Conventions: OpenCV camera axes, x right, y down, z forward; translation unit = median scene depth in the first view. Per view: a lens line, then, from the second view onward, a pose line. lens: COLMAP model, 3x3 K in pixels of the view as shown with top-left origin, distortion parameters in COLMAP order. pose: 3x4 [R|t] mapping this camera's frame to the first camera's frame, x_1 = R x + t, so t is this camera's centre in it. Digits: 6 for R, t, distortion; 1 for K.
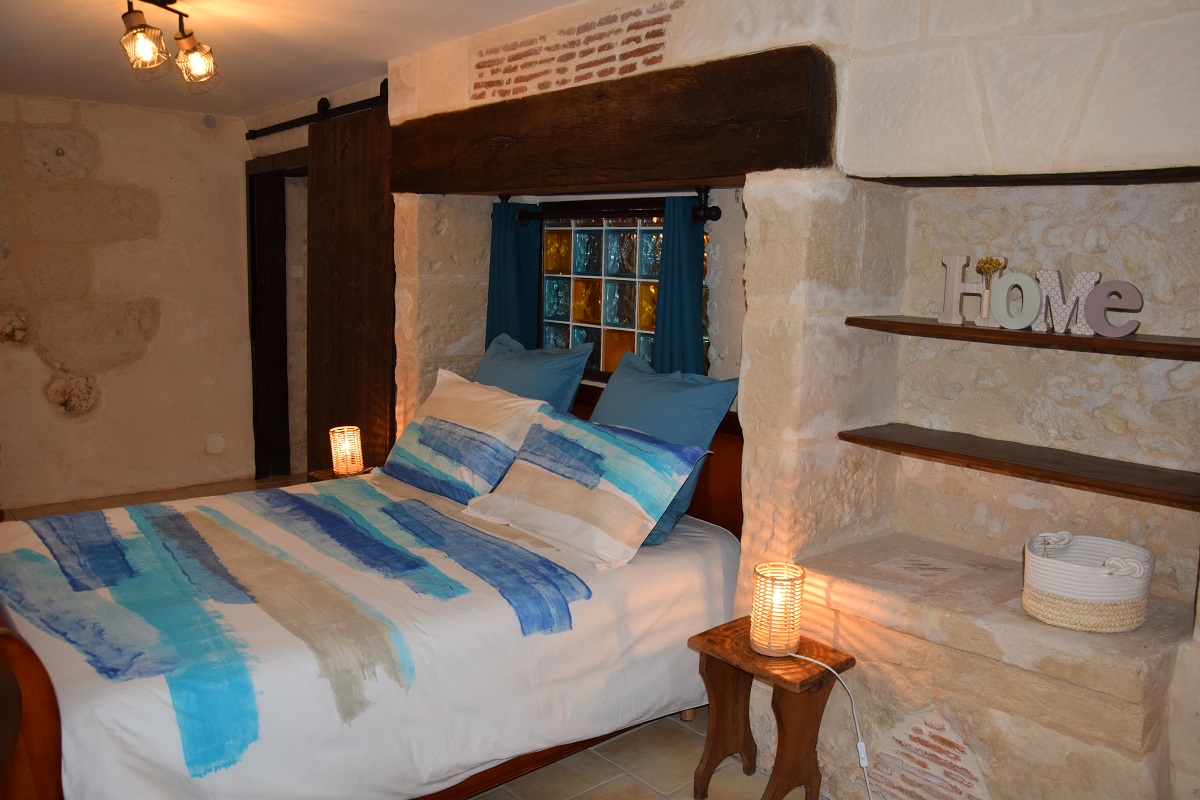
lens RADIAL K [[949.2, 0, 613.6], [0, 949.2, 400.3], [0, 0, 1]] dist [-0.147214, 0.110864]
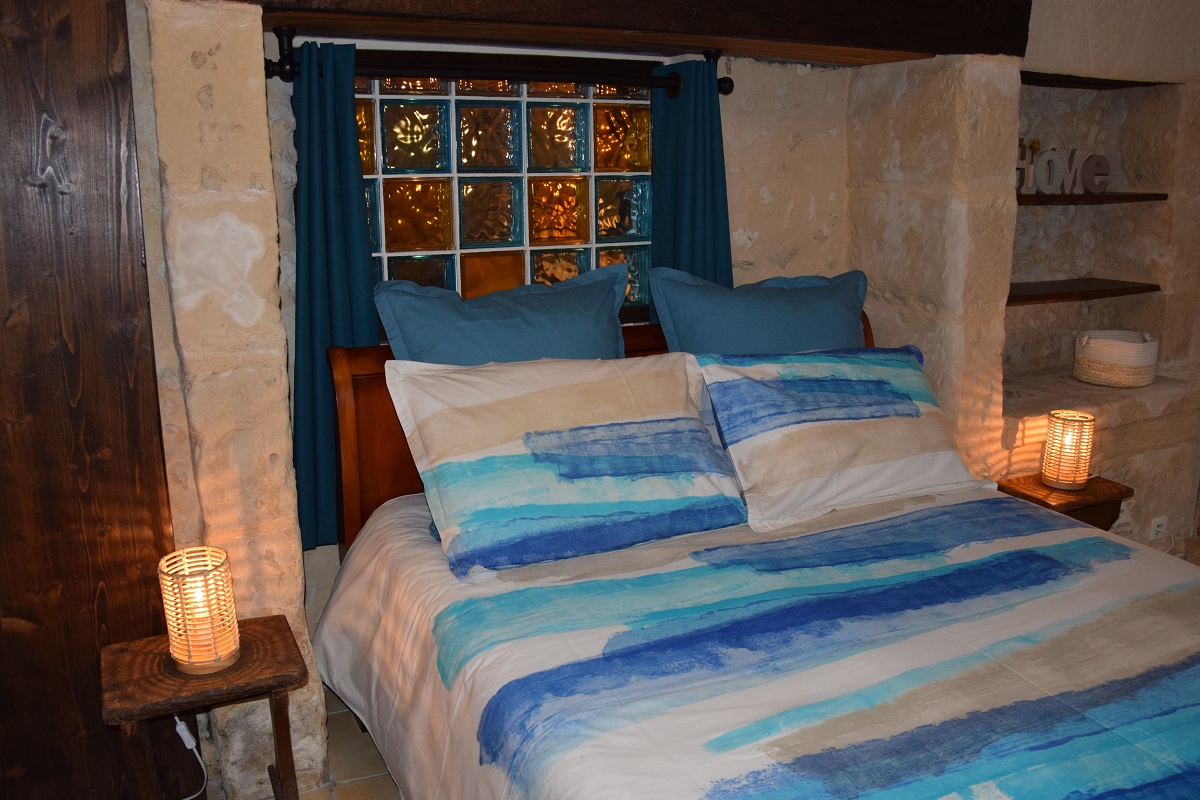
lens RADIAL K [[1012.9, 0, 630.8], [0, 1012.9, 399.3], [0, 0, 1]] dist [-0.164333, 0.139166]
pose [[0.254383, -0.239188, 0.937058, -0.914788], [0.156821, 0.966311, 0.204083, -0.142504], [-0.954304, 0.095036, 0.283323, 0.982818]]
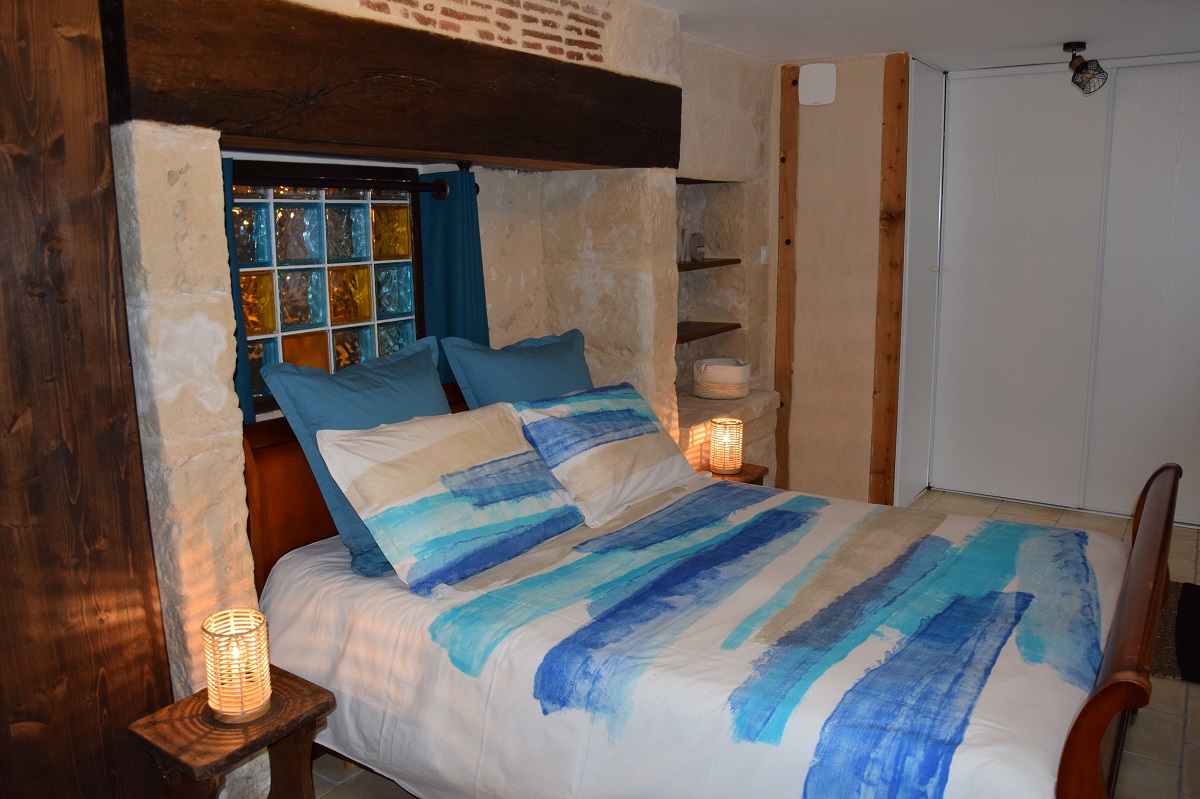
lens RADIAL K [[949.2, 0, 613.6], [0, 949.2, 399.8], [0, 0, 1]] dist [-0.147214, 0.110864]
pose [[-0.269924, -0.197503, 0.942408, -1.092998], [0.146307, 0.958960, 0.242877, -0.234217], [-0.951701, 0.203440, -0.229950, 1.302075]]
